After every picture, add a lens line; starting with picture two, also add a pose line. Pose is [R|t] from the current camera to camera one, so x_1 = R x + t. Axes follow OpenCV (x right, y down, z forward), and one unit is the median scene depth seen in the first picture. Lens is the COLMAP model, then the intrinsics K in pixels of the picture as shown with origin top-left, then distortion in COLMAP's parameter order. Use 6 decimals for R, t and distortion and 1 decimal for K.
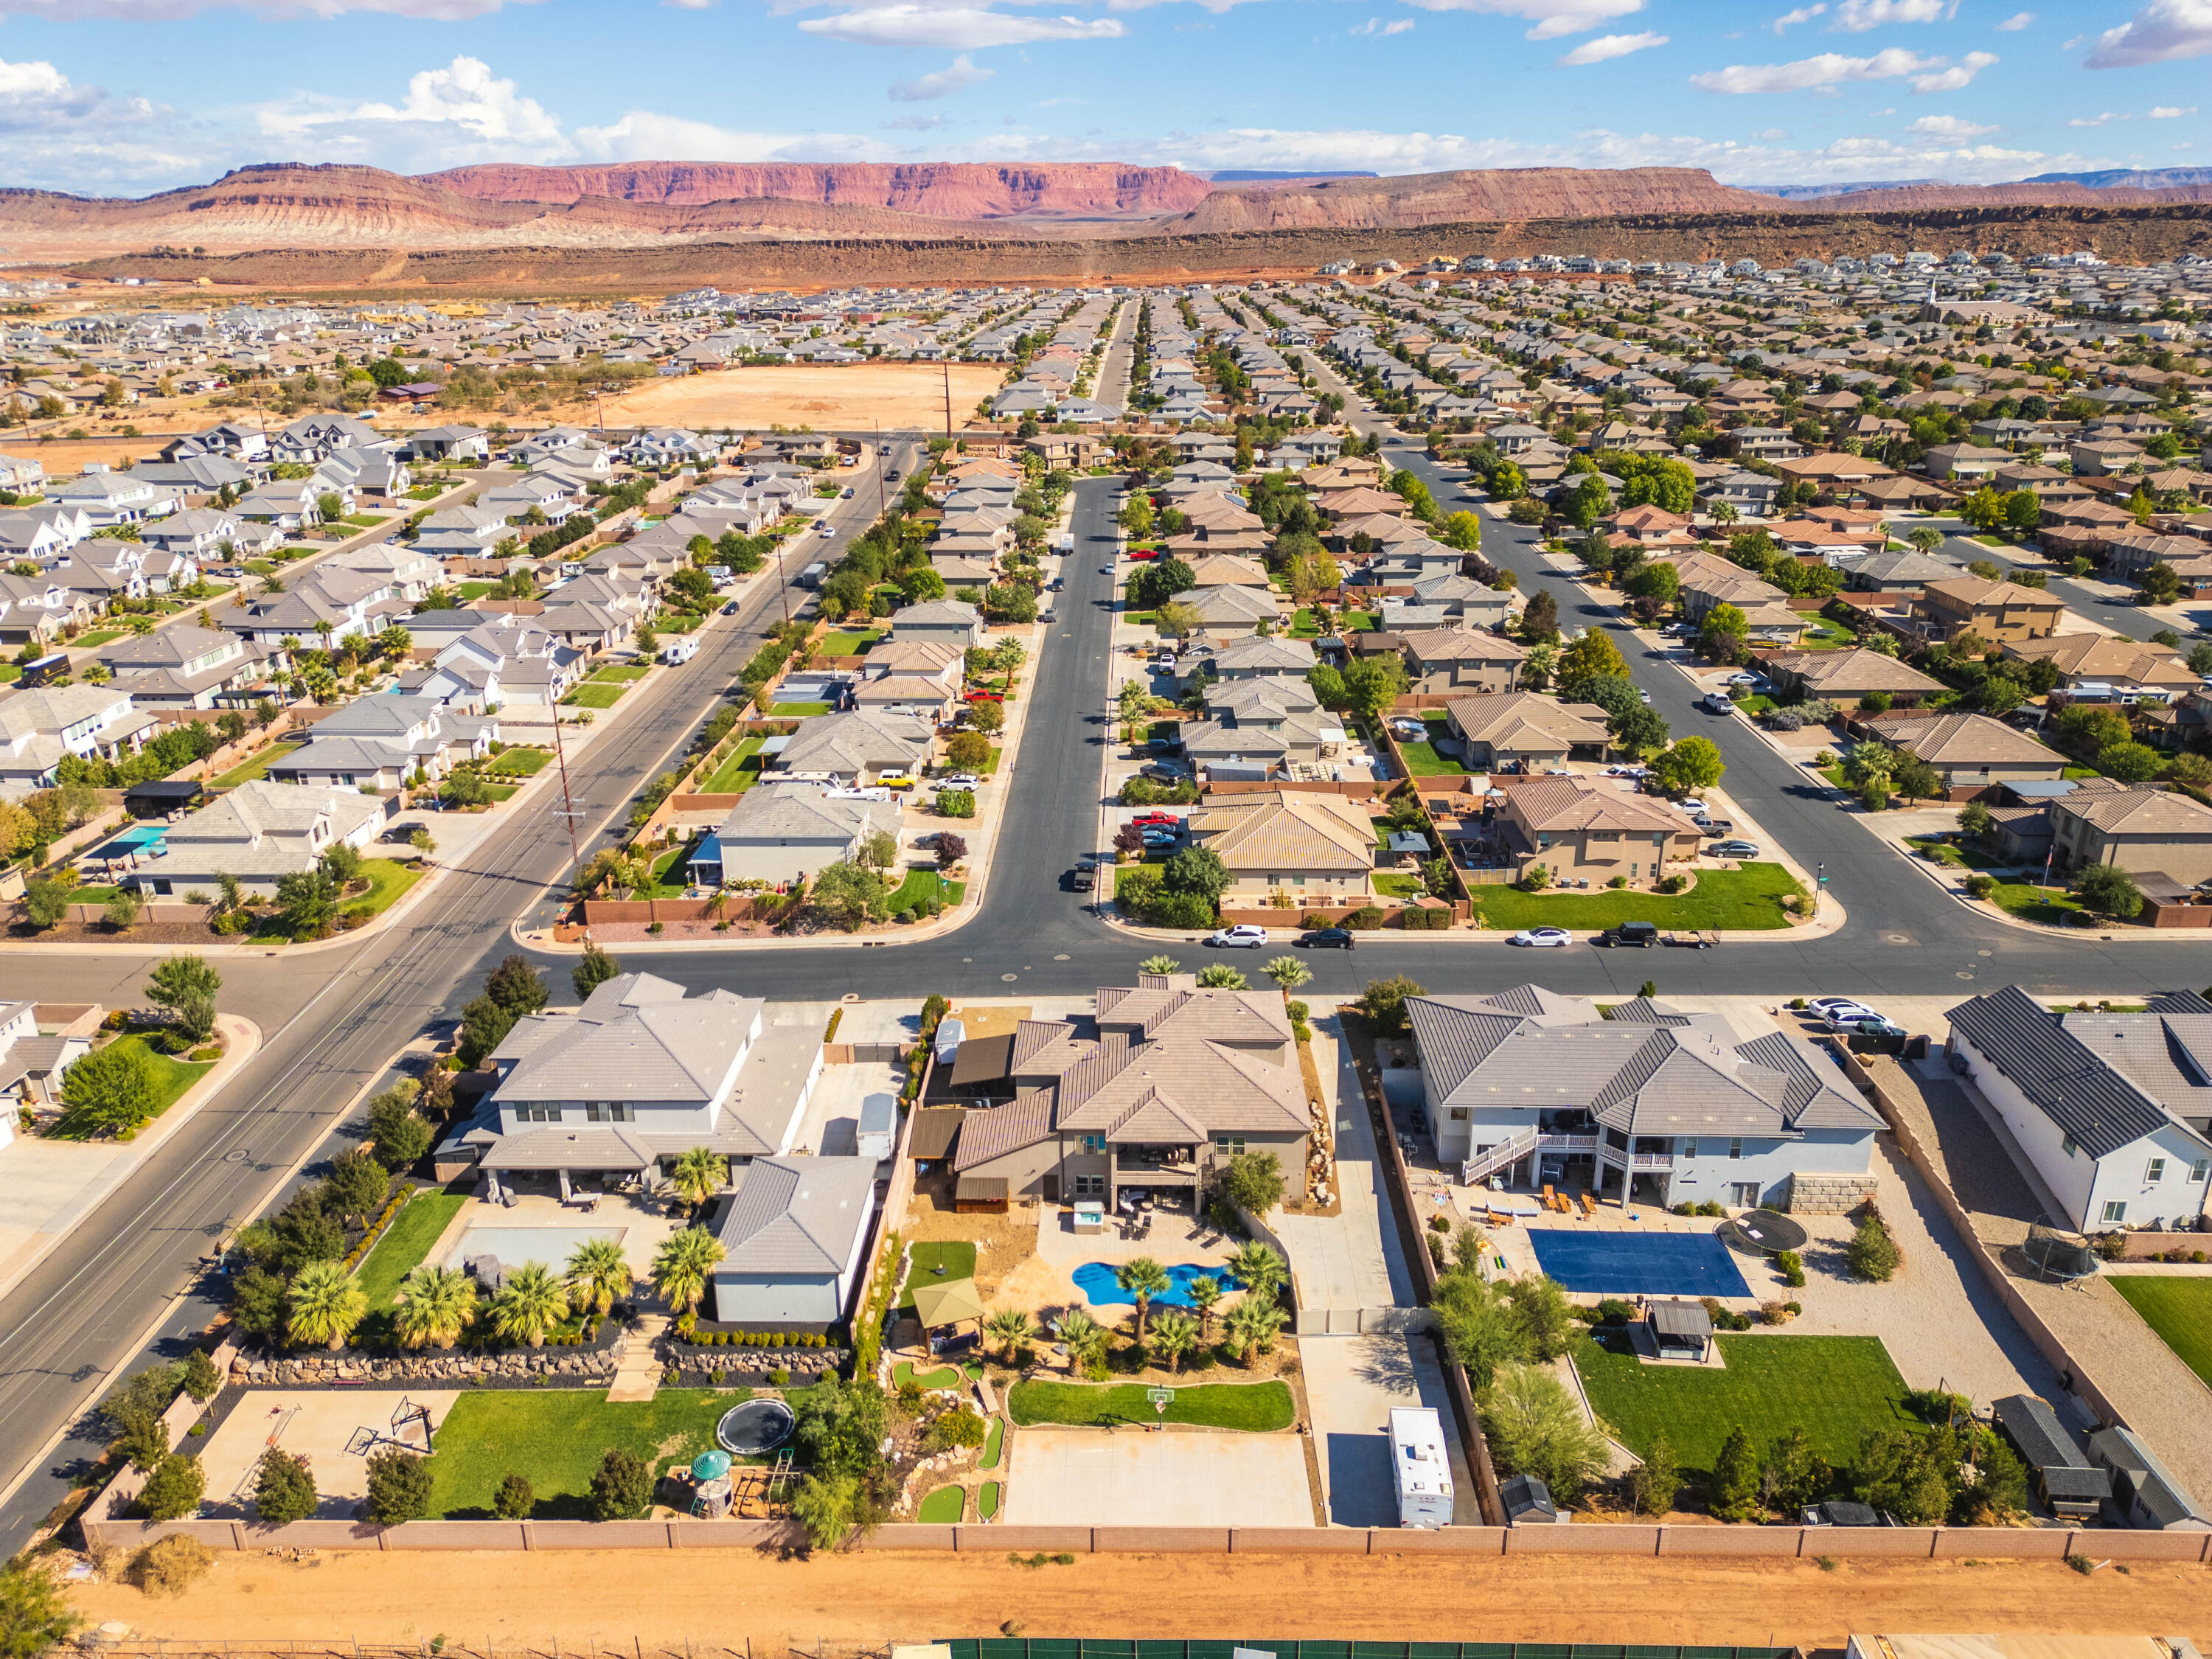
lens RADIAL K [[1548.9, 0, 1106.6], [0, 1548.9, 823.6], [0, 0, 1]] dist [0.072409, -0.061913]
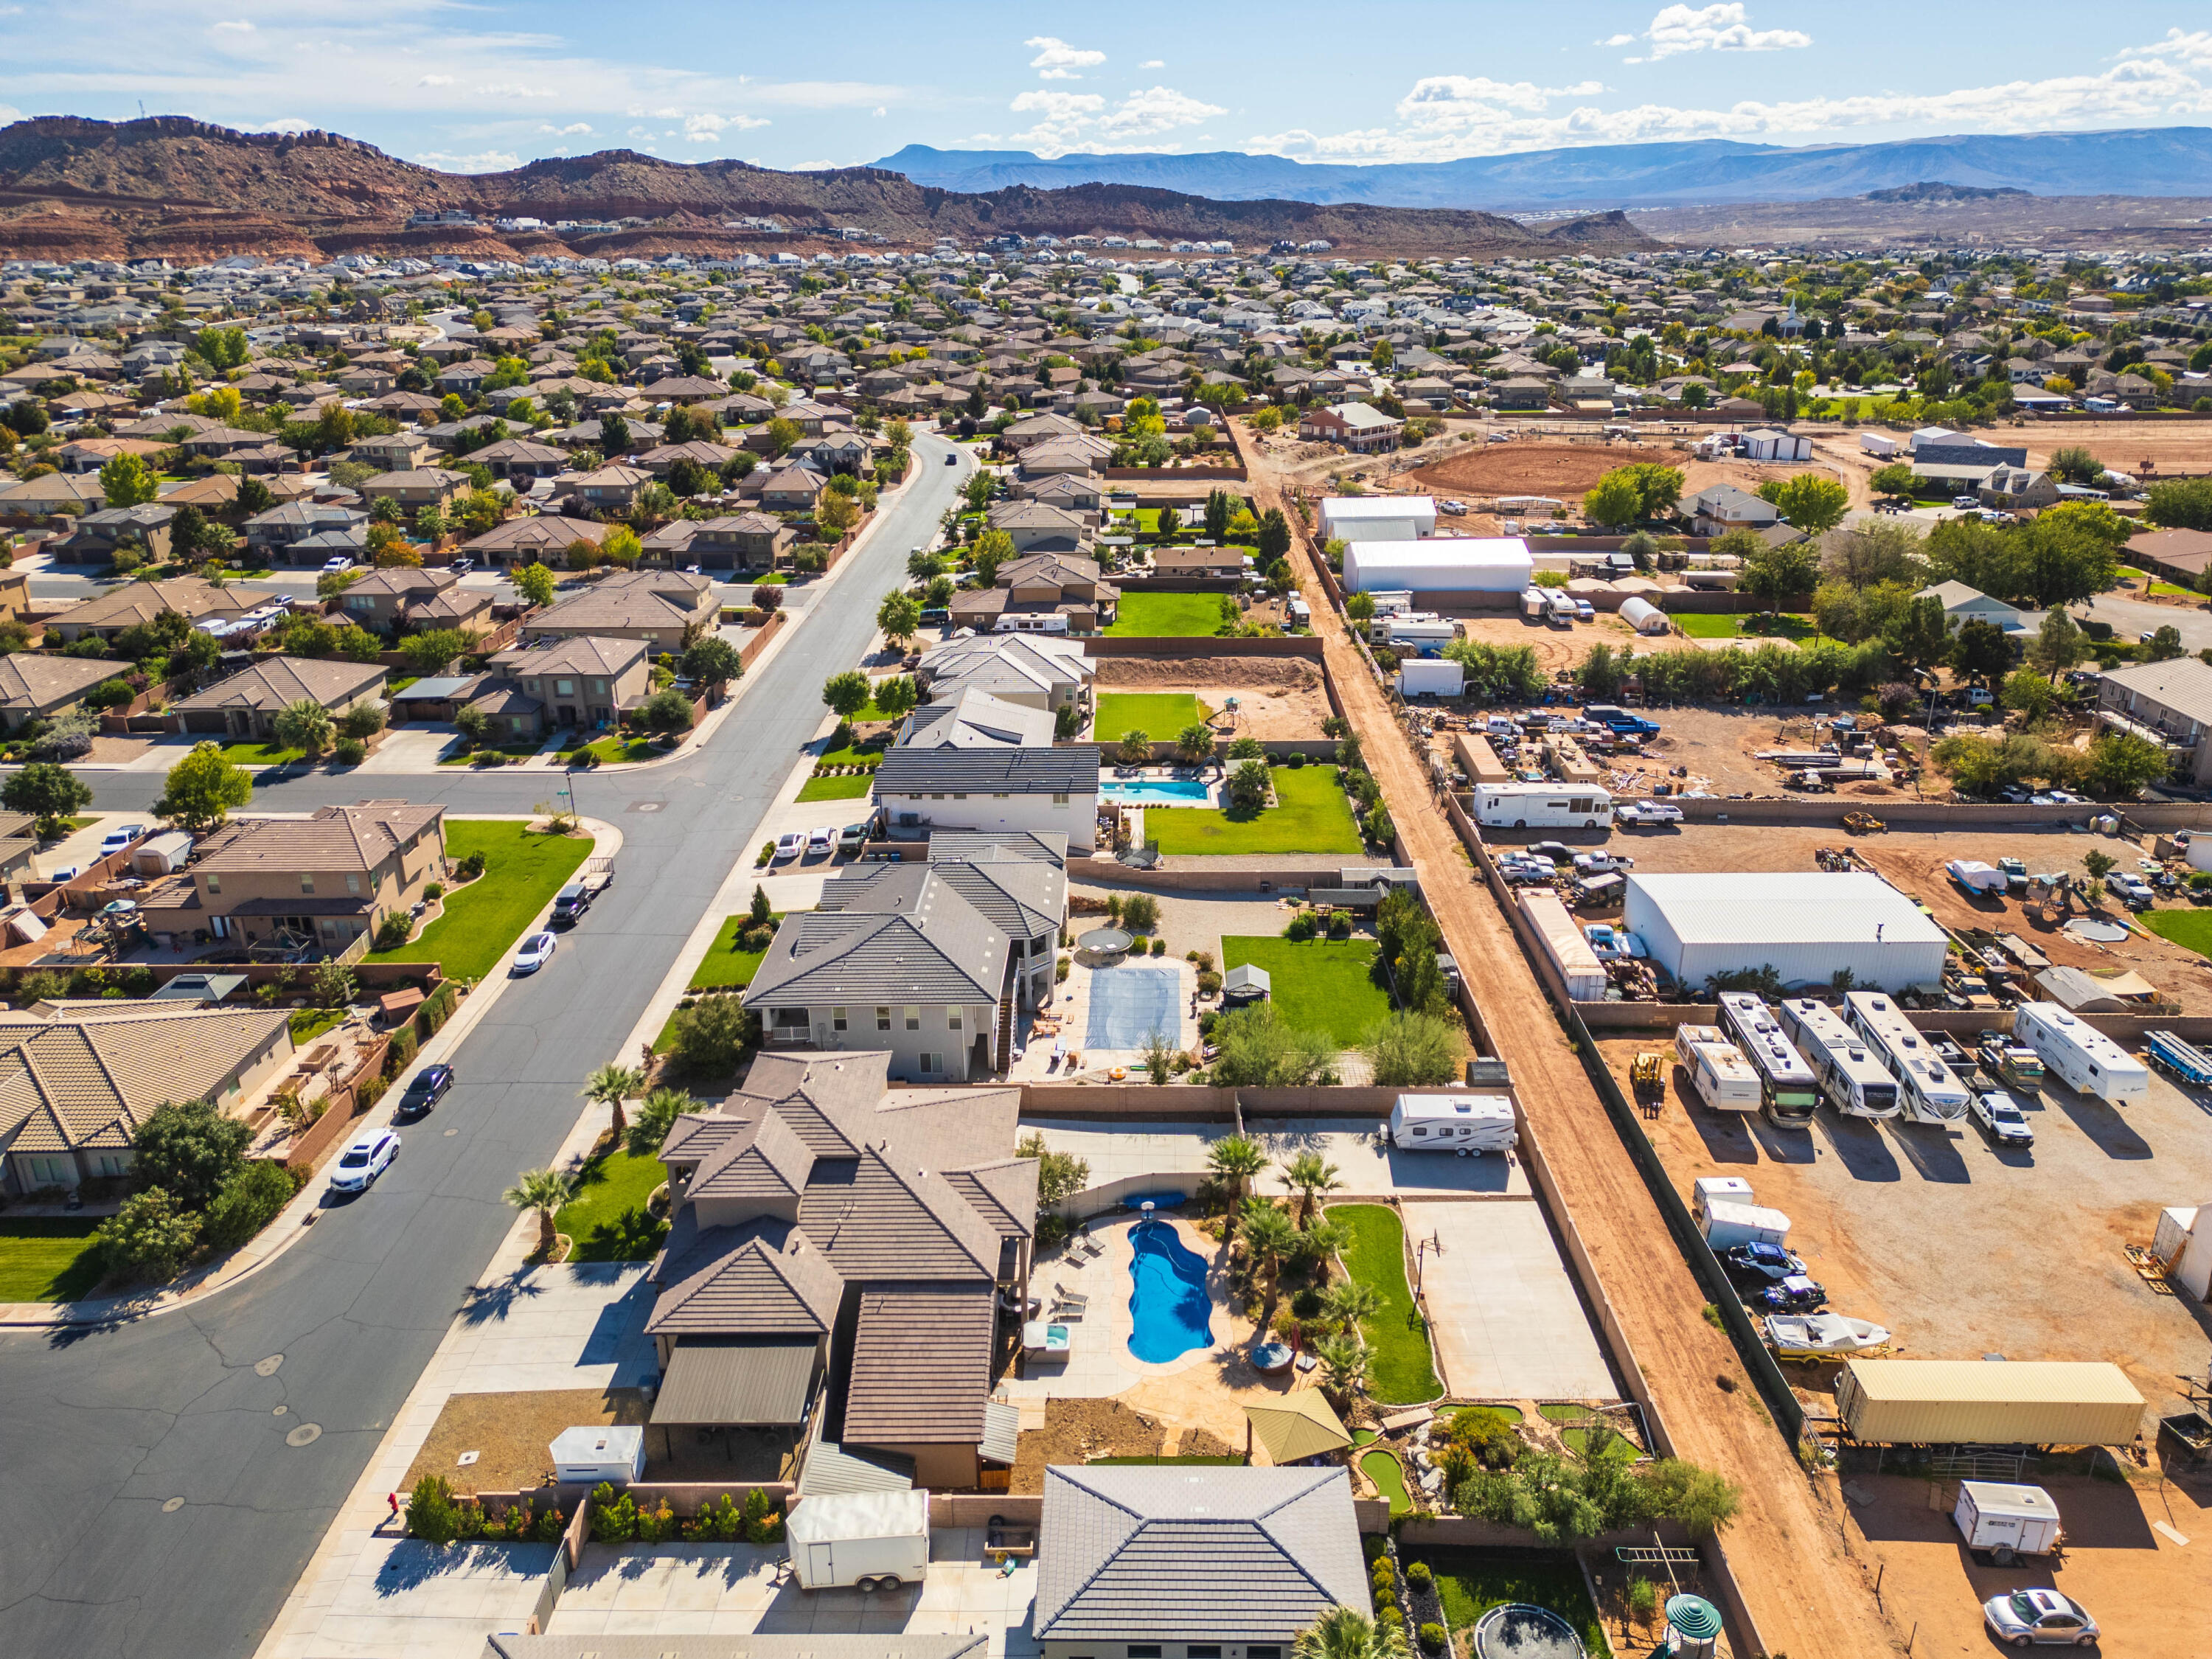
lens RADIAL K [[1548.9, 0, 1107.6], [0, 1548.9, 831.7], [0, 0, 1]] dist [0.072409, -0.061913]
pose [[-0.006789, -0.356538, 0.934256, -0.443443], [0.359030, 0.871114, 0.335050, -0.141494], [-0.933301, 0.337700, 0.122094, 0.570851]]
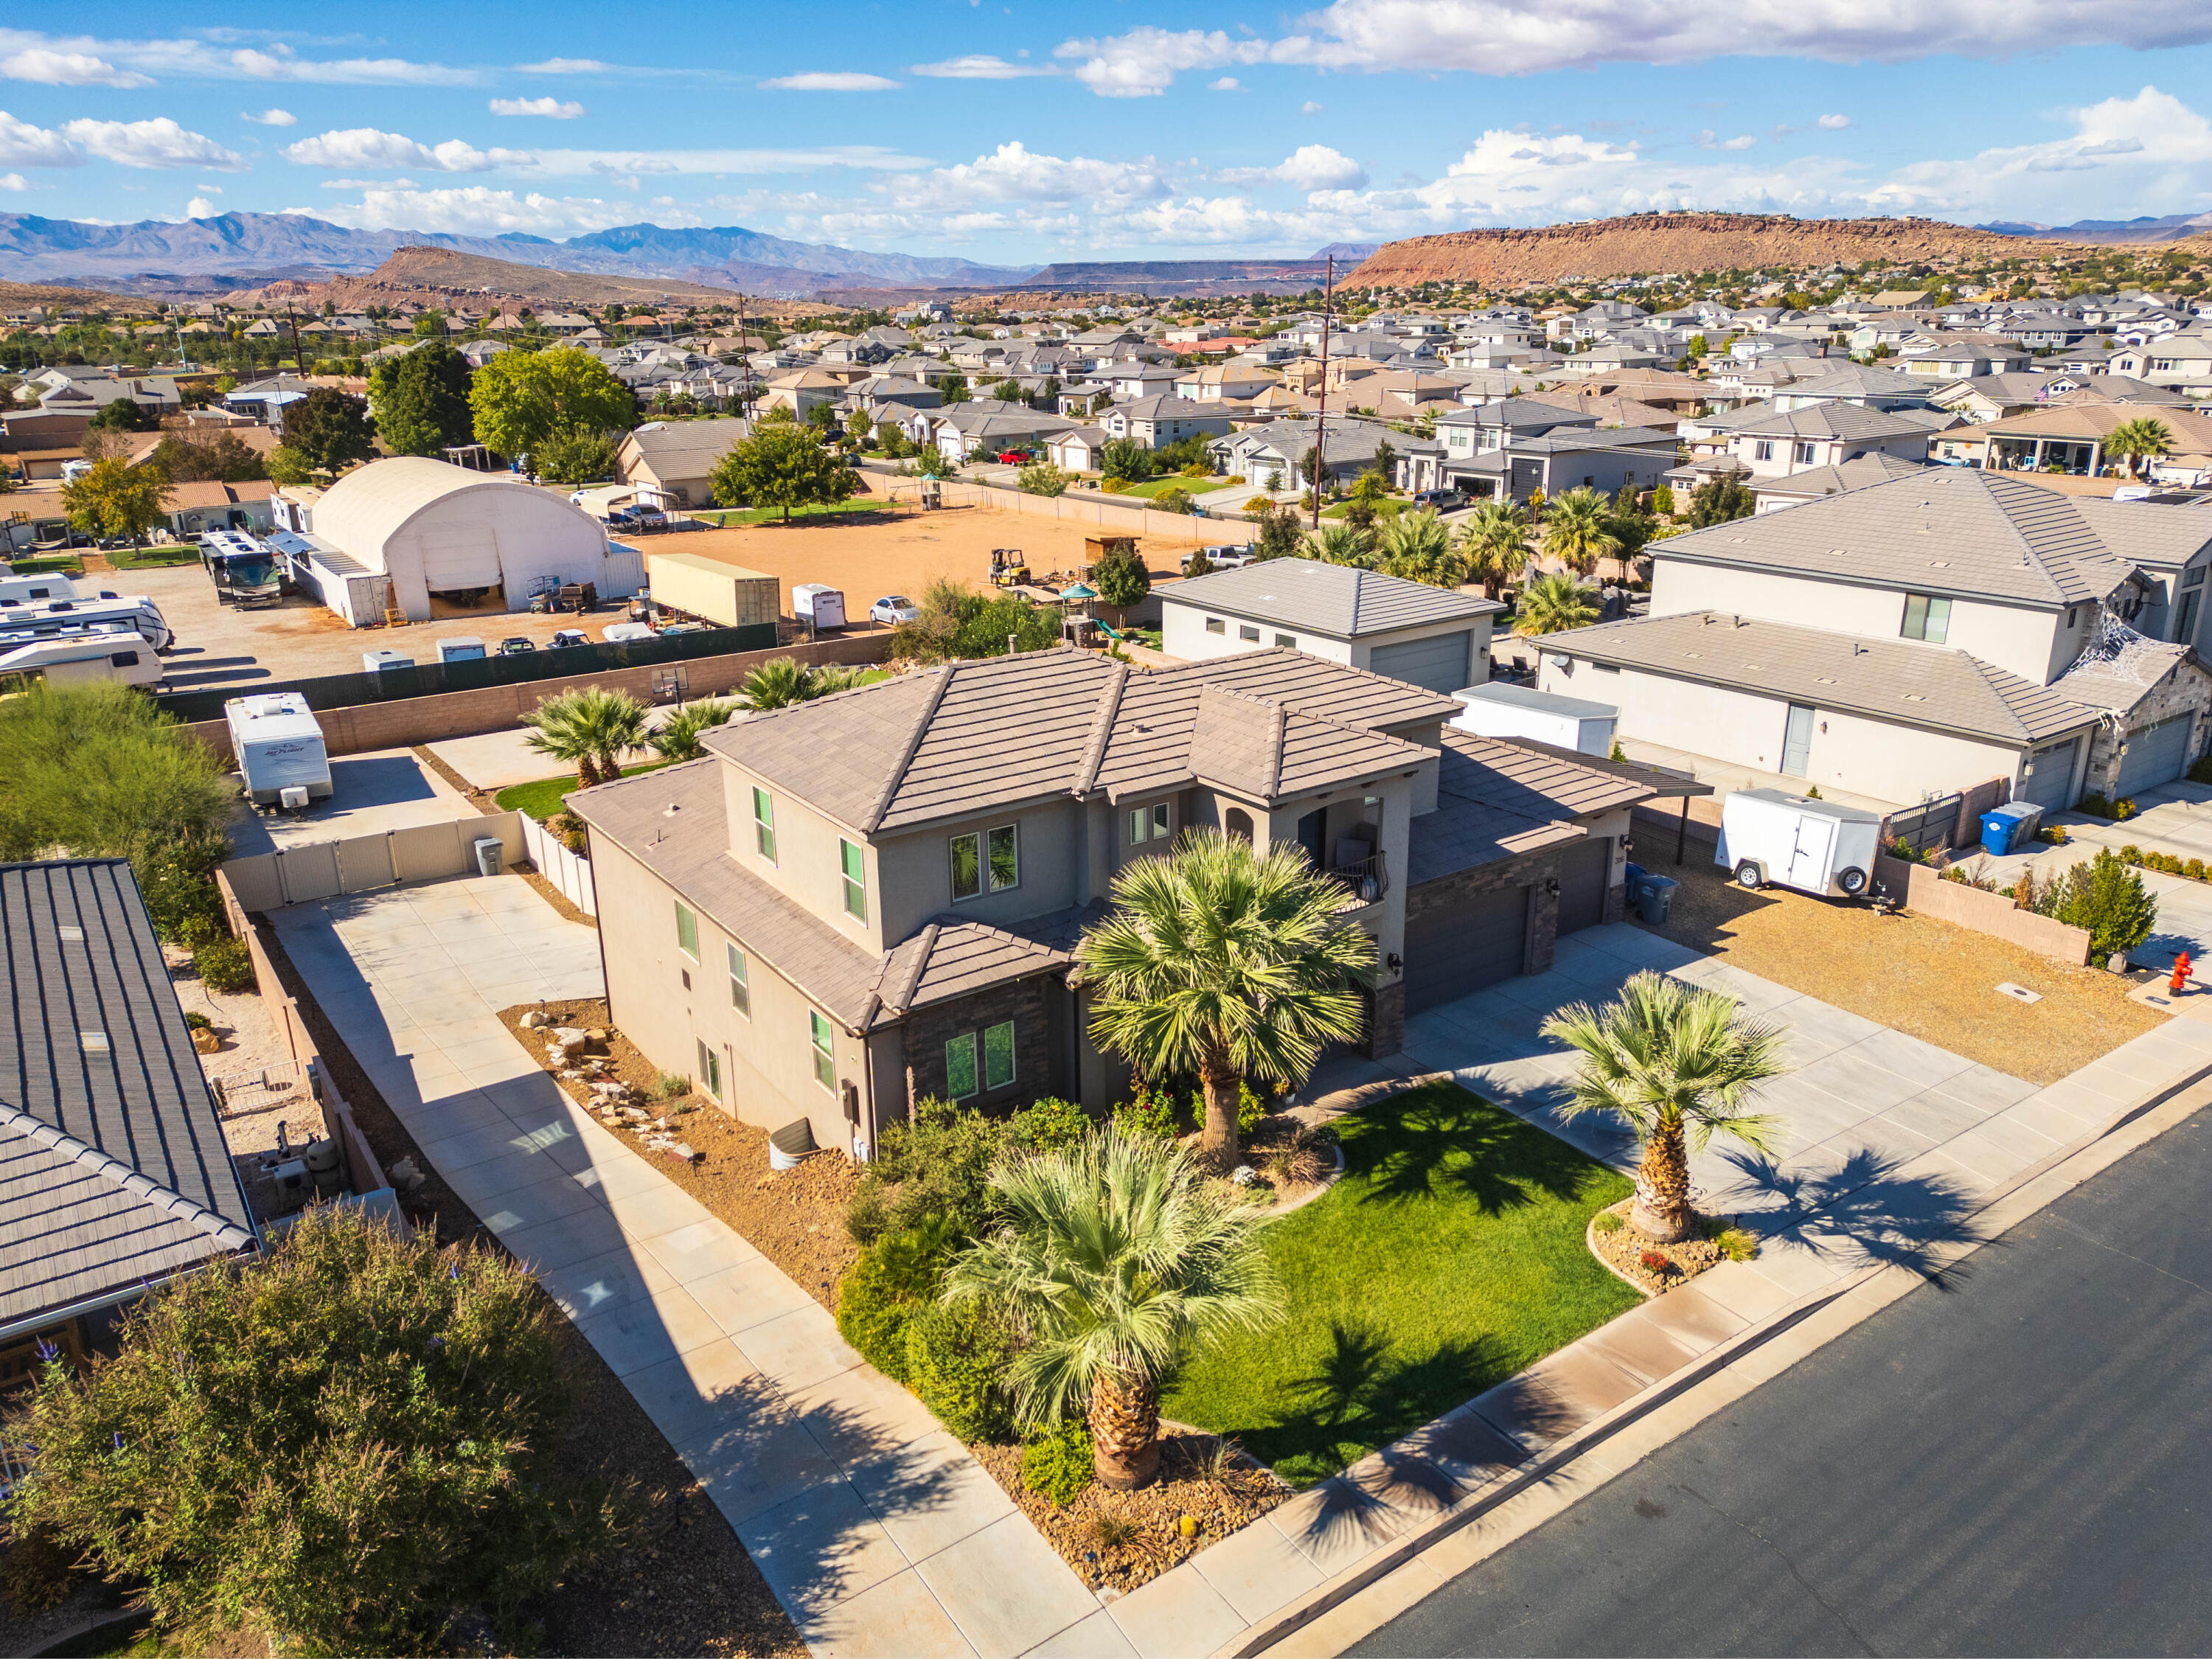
lens RADIAL K [[1548.9, 0, 1106.2], [0, 1548.9, 827.0], [0, 0, 1]] dist [0.072409, -0.061913]
pose [[-0.806933, 0.207634, -0.552943, 0.165721], [-0.187217, 0.797984, 0.572863, -0.019514], [0.560186, 0.565783, -0.605047, 0.921456]]
